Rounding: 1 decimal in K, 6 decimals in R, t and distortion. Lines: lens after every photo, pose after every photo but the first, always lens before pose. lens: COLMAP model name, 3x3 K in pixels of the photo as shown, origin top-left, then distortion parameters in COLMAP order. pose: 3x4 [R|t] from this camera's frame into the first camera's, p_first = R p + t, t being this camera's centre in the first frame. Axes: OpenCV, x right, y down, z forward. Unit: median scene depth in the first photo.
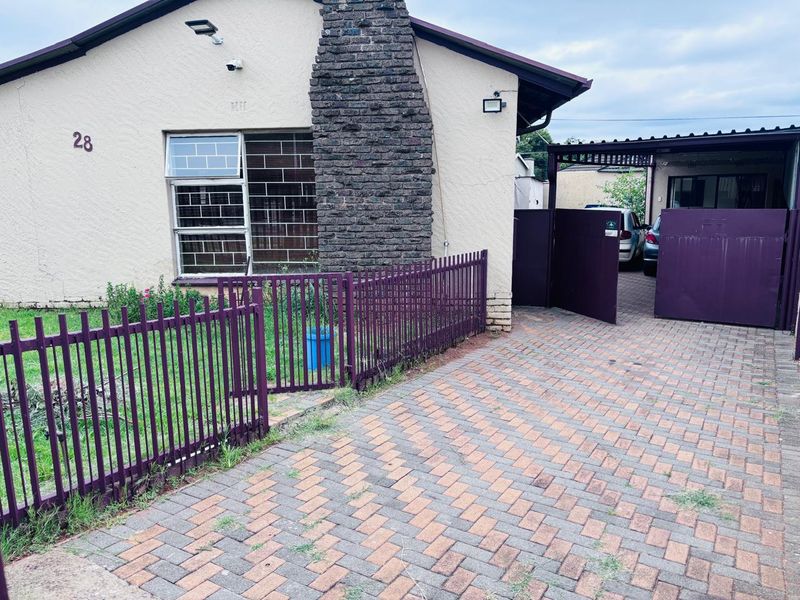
lens RADIAL K [[597.3, 0, 399.7], [0, 597.3, 303.5], [0, 0, 1]] dist [0.032019, -0.009782]
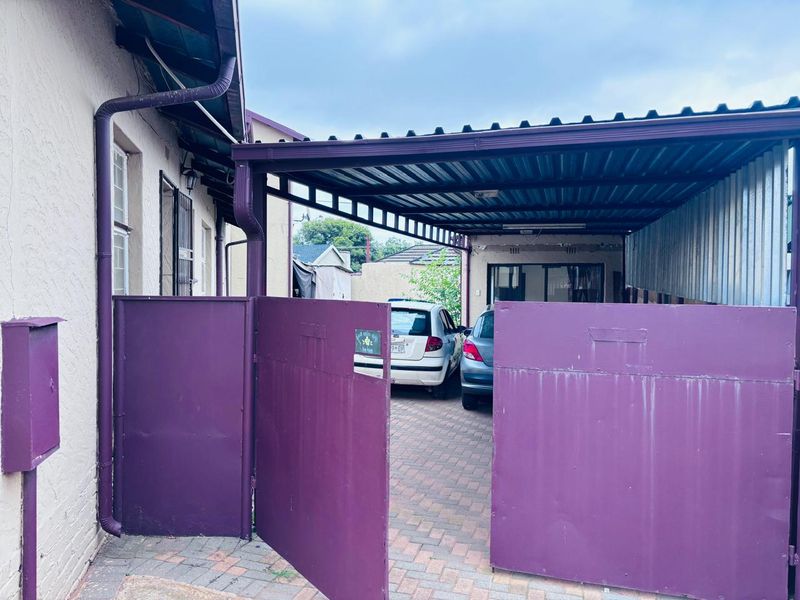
lens RADIAL K [[597.3, 0, 399.1], [0, 597.3, 297.1], [0, 0, 1]] dist [0.032019, -0.009782]
pose [[0.960810, 0.025120, 0.276067, 0.174946], [0.021358, 0.986217, -0.164073, -0.063607], [-0.276383, 0.163539, 0.947031, 0.426373]]
